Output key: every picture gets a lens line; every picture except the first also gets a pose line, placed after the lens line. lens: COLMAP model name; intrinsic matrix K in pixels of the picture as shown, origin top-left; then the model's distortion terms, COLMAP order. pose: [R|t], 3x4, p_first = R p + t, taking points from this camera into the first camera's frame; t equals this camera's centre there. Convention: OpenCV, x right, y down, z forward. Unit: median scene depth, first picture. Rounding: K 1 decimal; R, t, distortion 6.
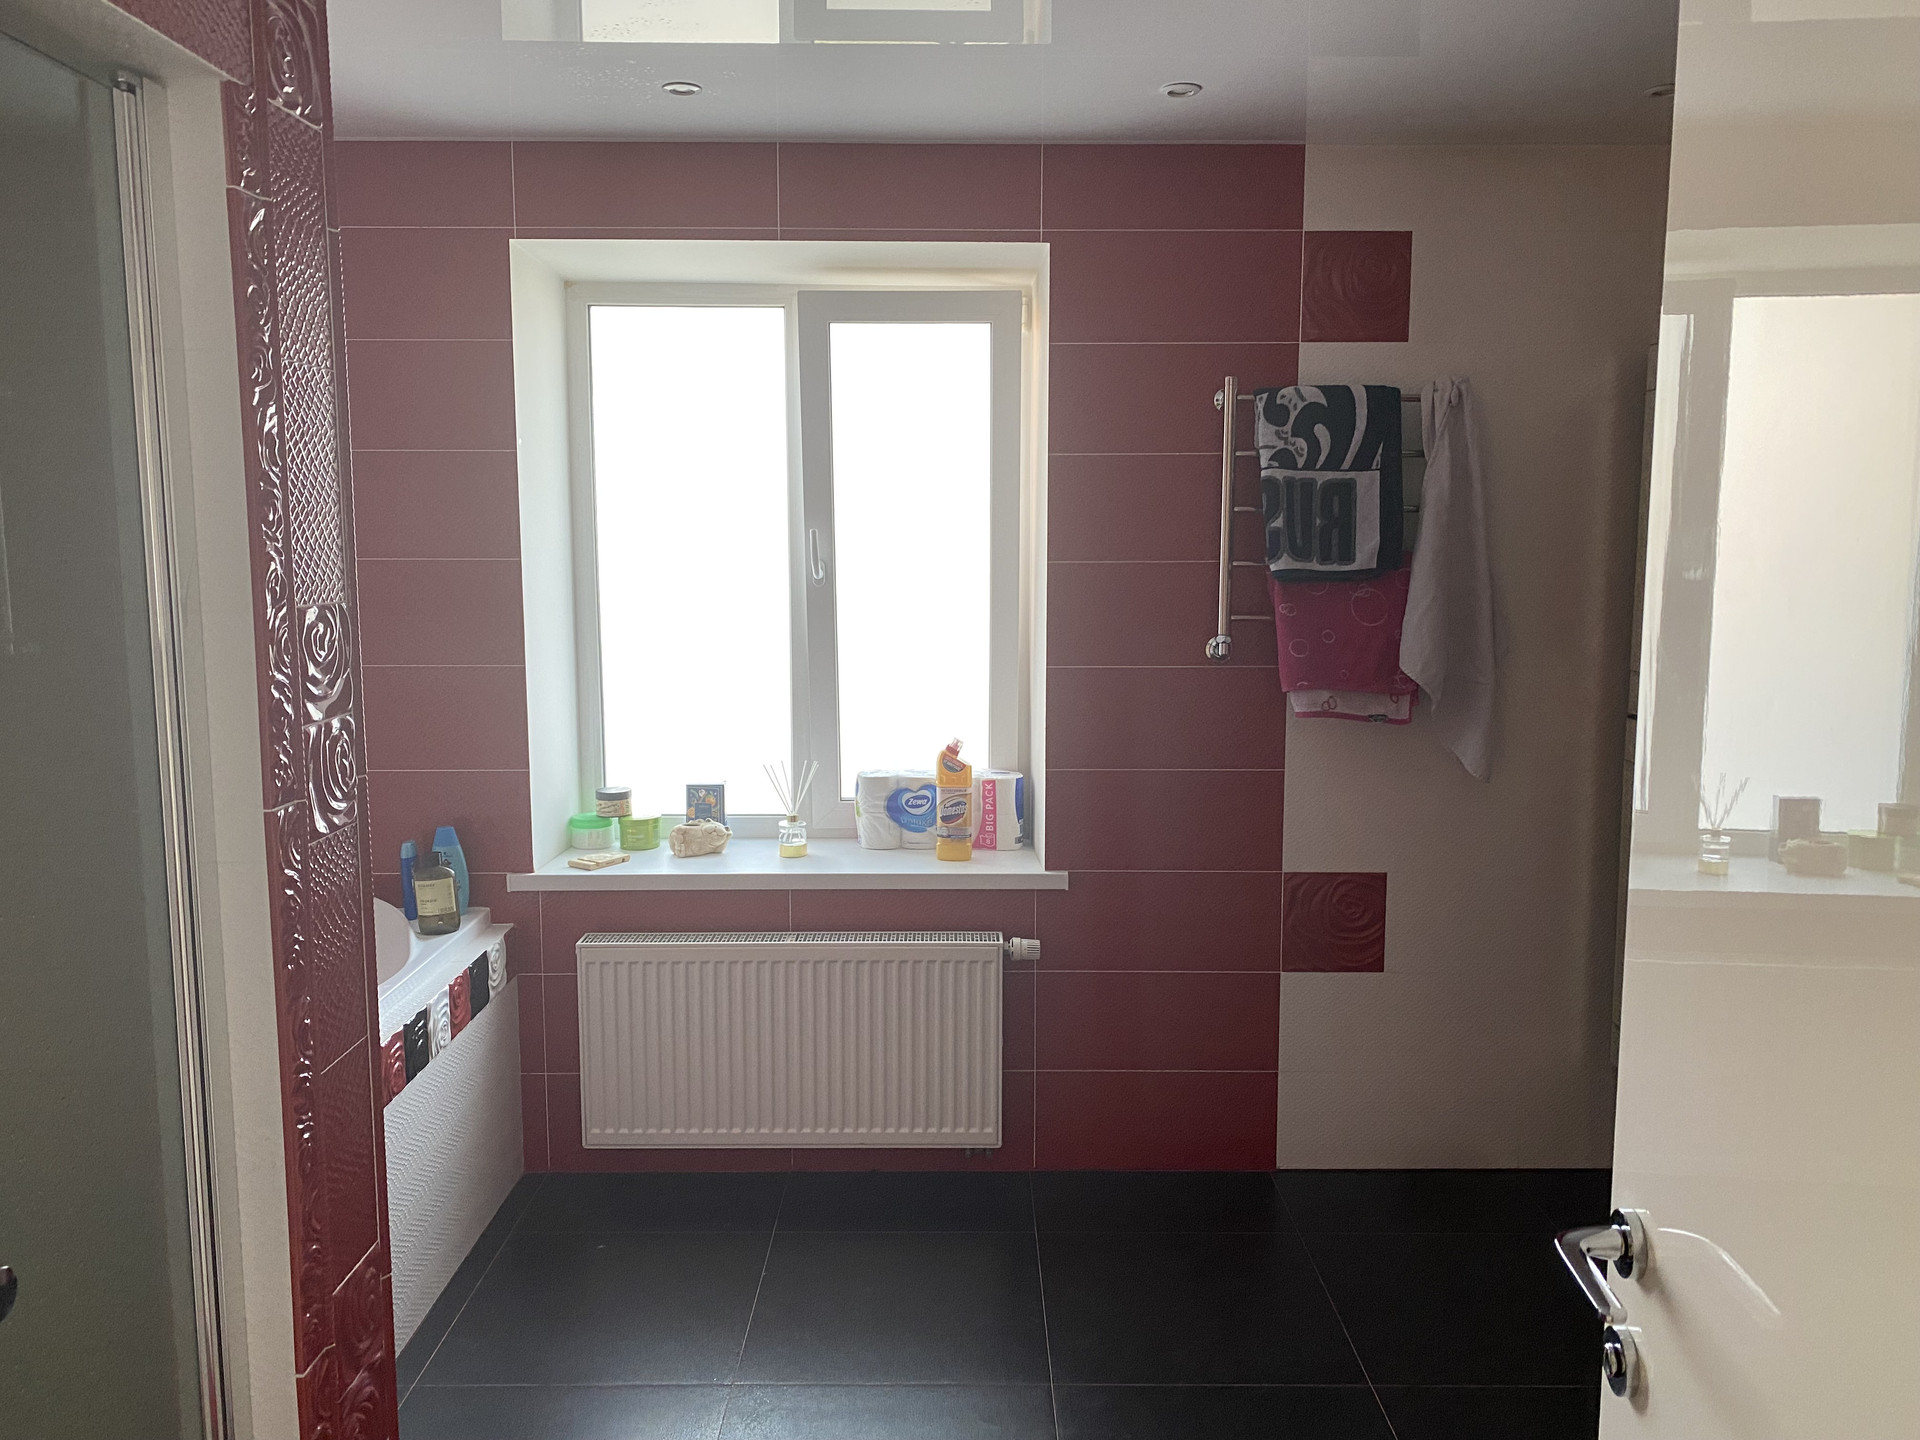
lens RADIAL K [[1455.6, 0, 964.2], [0, 1455.6, 715.4], [0, 0, 1]] dist [0.042749, -0.050973]
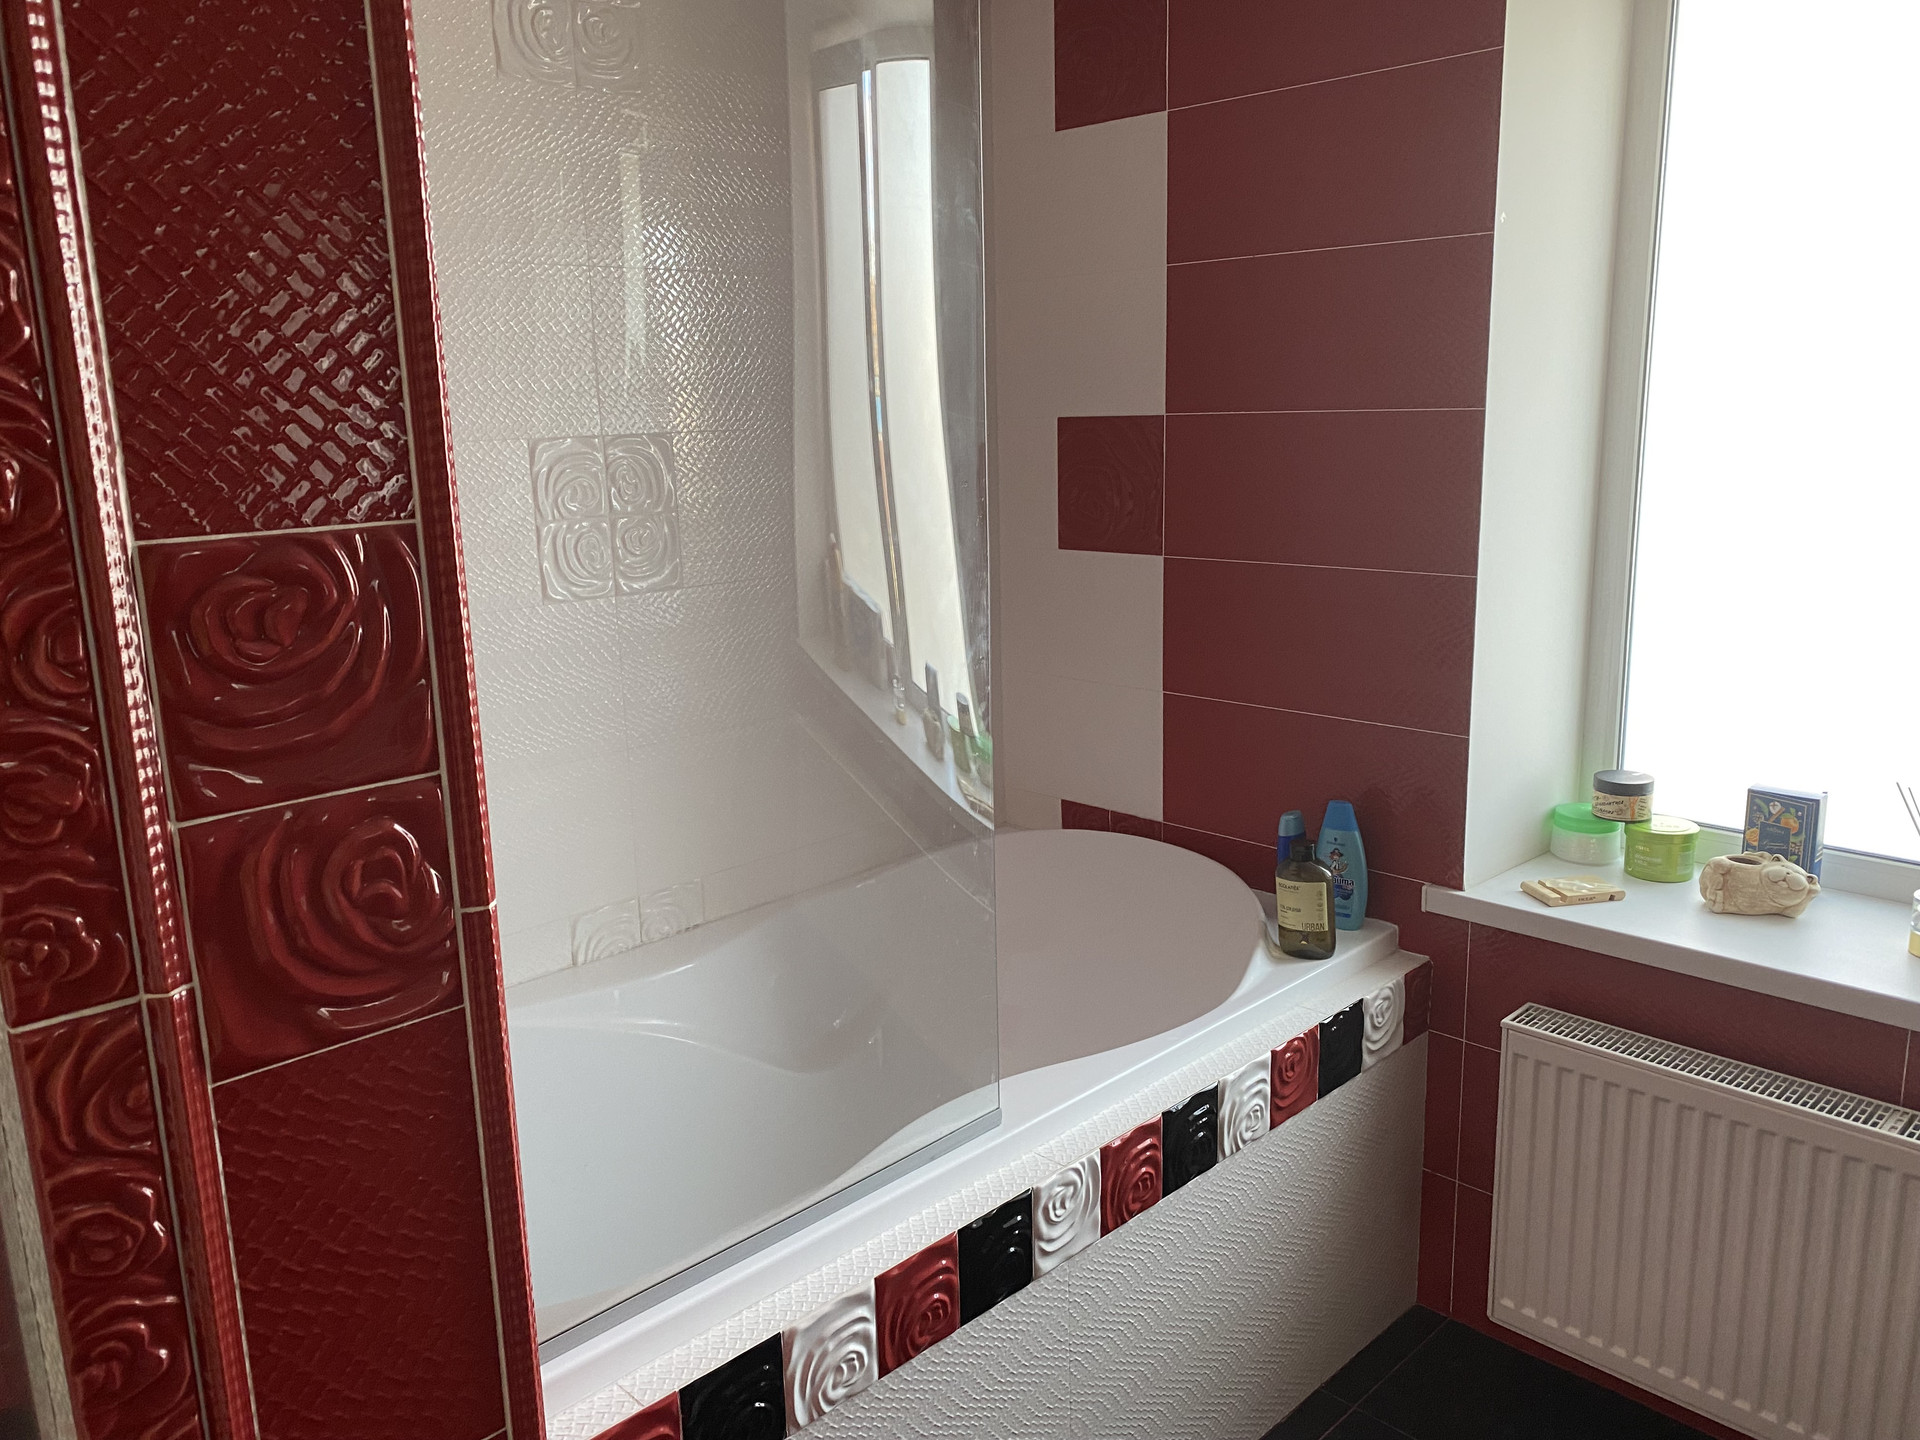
lens RADIAL K [[1455.6, 0, 966.5], [0, 1455.6, 727.5], [0, 0, 1]] dist [0.042749, -0.050973]
pose [[0.715427, 0.135067, -0.685508, -0.012916], [-0.073101, 0.990222, 0.118814, -0.027367], [0.694853, -0.034891, 0.718305, 0.376279]]
